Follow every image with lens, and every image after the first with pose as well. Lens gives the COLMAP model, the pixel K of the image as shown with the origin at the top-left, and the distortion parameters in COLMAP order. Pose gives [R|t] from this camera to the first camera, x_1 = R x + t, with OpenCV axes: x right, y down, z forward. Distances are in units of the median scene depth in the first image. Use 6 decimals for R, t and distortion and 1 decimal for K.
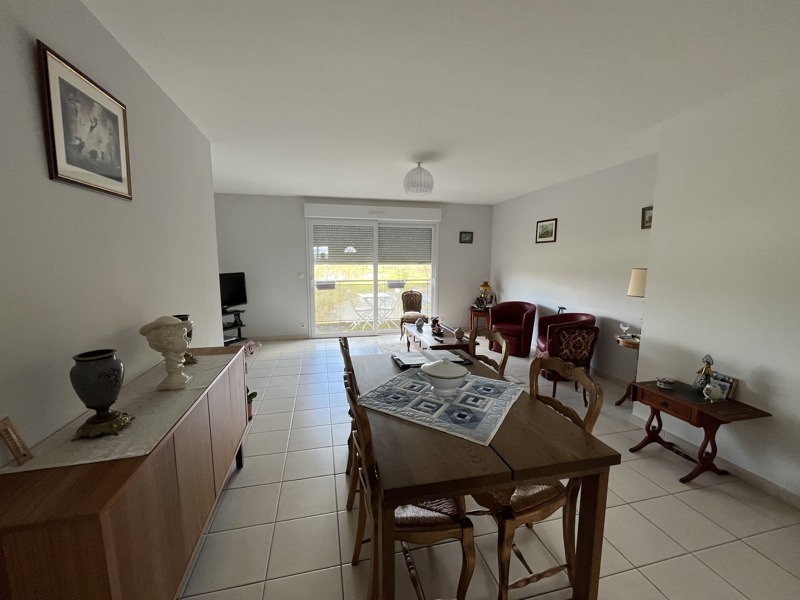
lens RADIAL K [[323.2, 0, 403.1], [0, 323.2, 299.1], [0, 0, 1]] dist [0.001295, -0.000160]
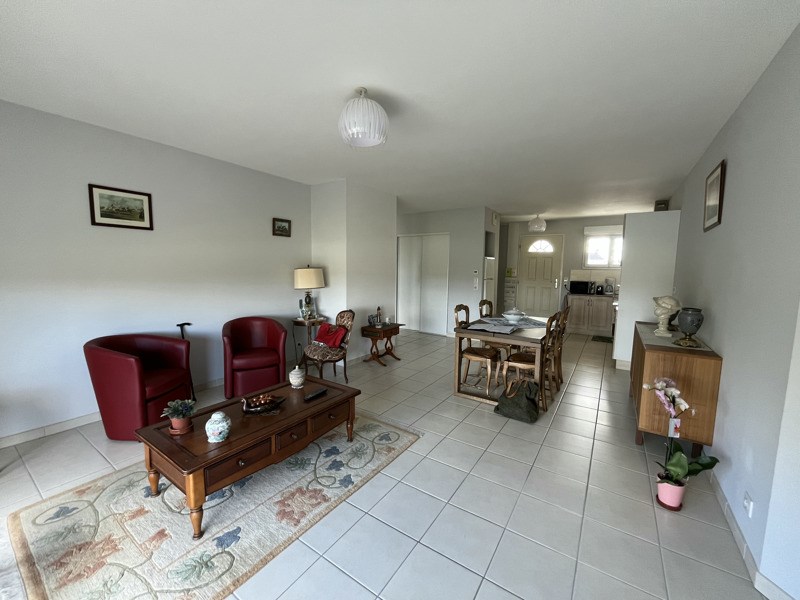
lens RADIAL K [[323.2, 0, 404.5], [0, 323.2, 298.7], [0, 0, 1]] dist [0.001295, -0.000160]
pose [[-0.678706, -0.114868, 0.725371, -0.357056], [0.048557, 0.978513, 0.200388, -0.146568], [-0.732803, 0.171227, -0.658545, 1.069646]]
